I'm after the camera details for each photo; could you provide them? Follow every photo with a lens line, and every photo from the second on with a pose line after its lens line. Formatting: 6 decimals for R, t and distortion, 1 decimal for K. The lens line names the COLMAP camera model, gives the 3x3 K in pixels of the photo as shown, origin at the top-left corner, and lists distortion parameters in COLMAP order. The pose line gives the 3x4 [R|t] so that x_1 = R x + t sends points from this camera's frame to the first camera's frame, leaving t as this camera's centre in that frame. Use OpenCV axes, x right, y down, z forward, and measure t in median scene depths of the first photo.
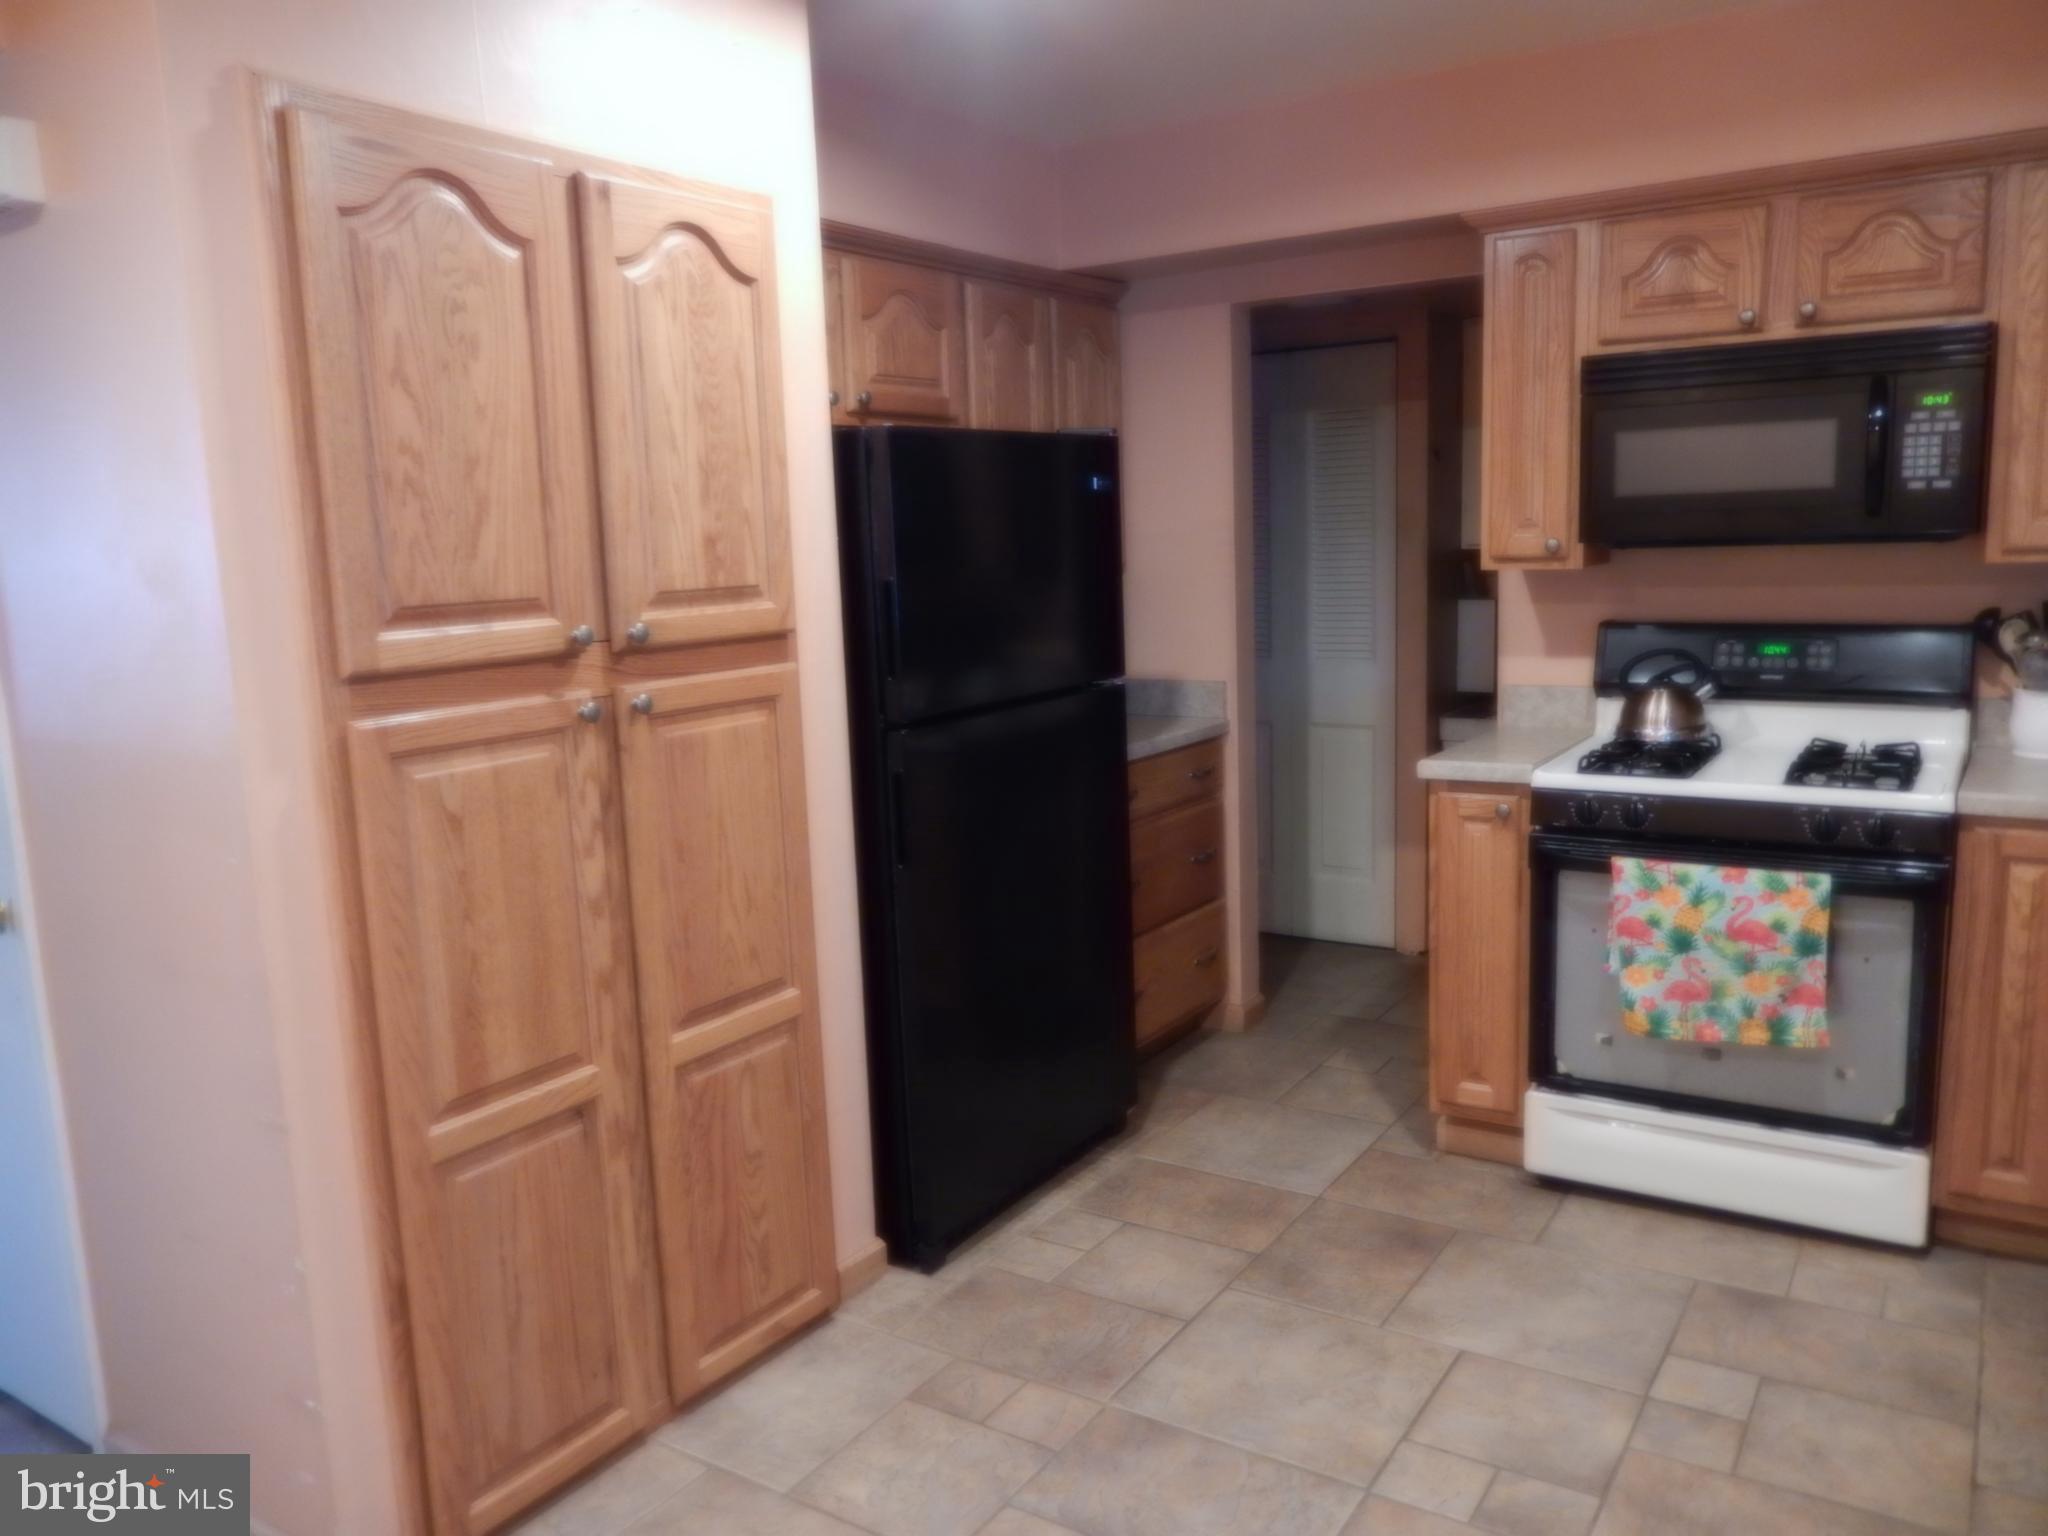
lens RADIAL K [[1529.6, 0, 1024.0], [0, 1529.6, 768.0], [0, 0, 1]] dist [-0.001452, -0.002794]
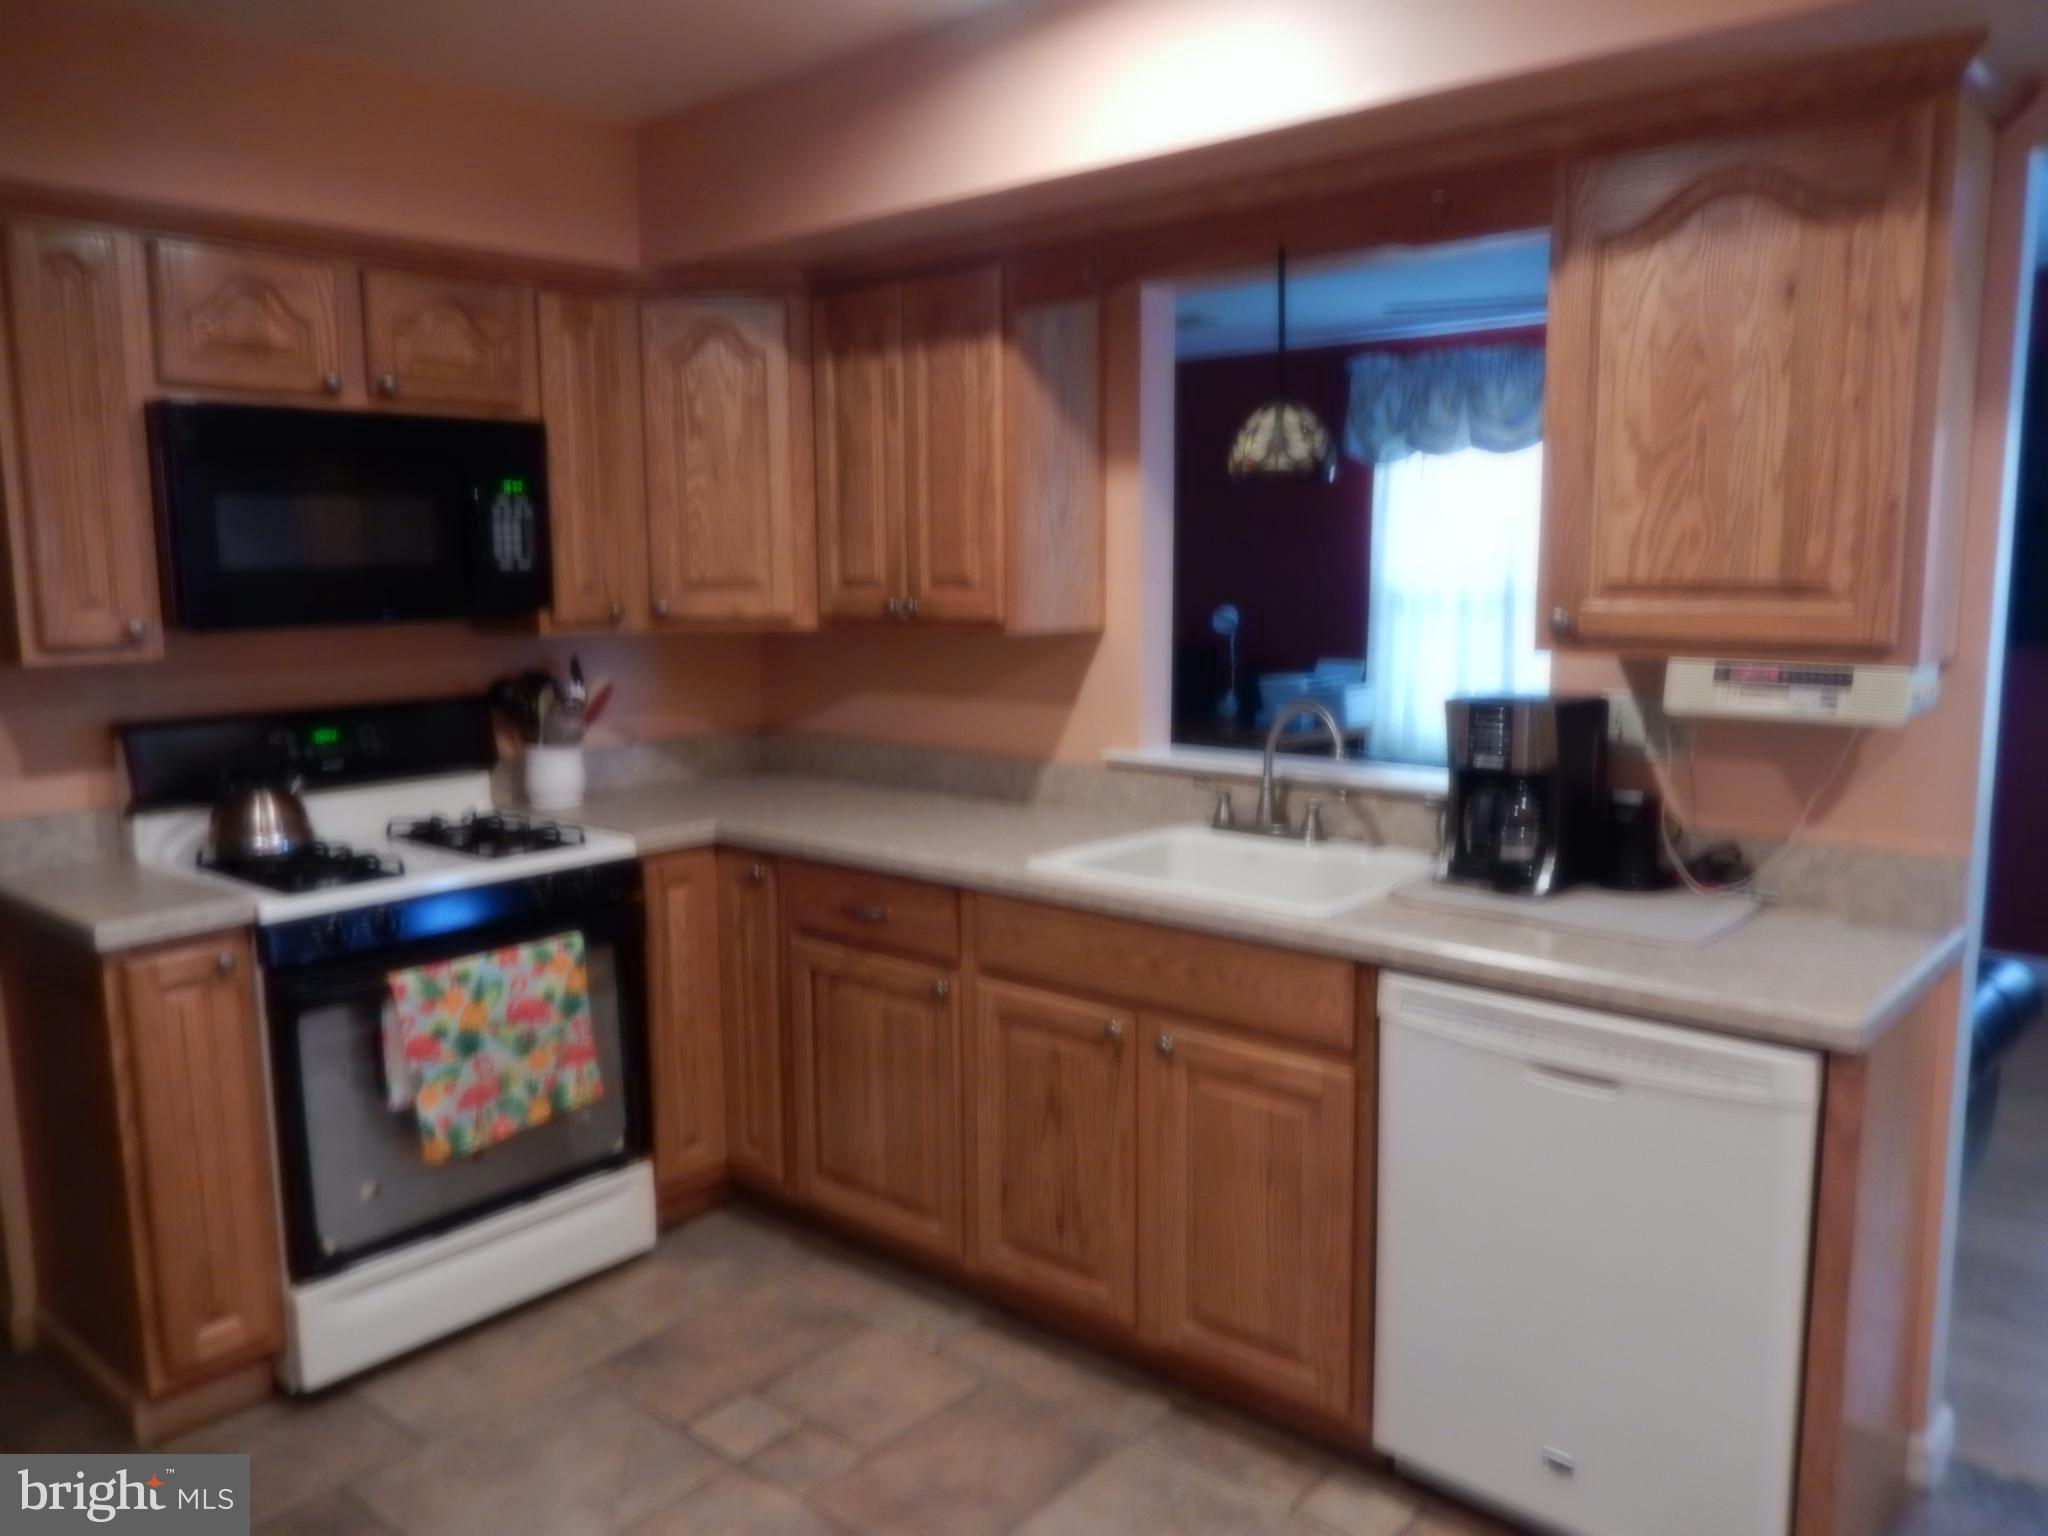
lens RADIAL K [[1529.6, 0, 1024.0], [0, 1529.6, 768.0], [0, 0, 1]] dist [-0.001452, -0.002794]
pose [[0.131071, -0.101259, 0.986188, -0.429952], [0.165373, 0.983065, 0.078959, -0.069889], [-0.977483, 0.152740, 0.145597, 0.509220]]
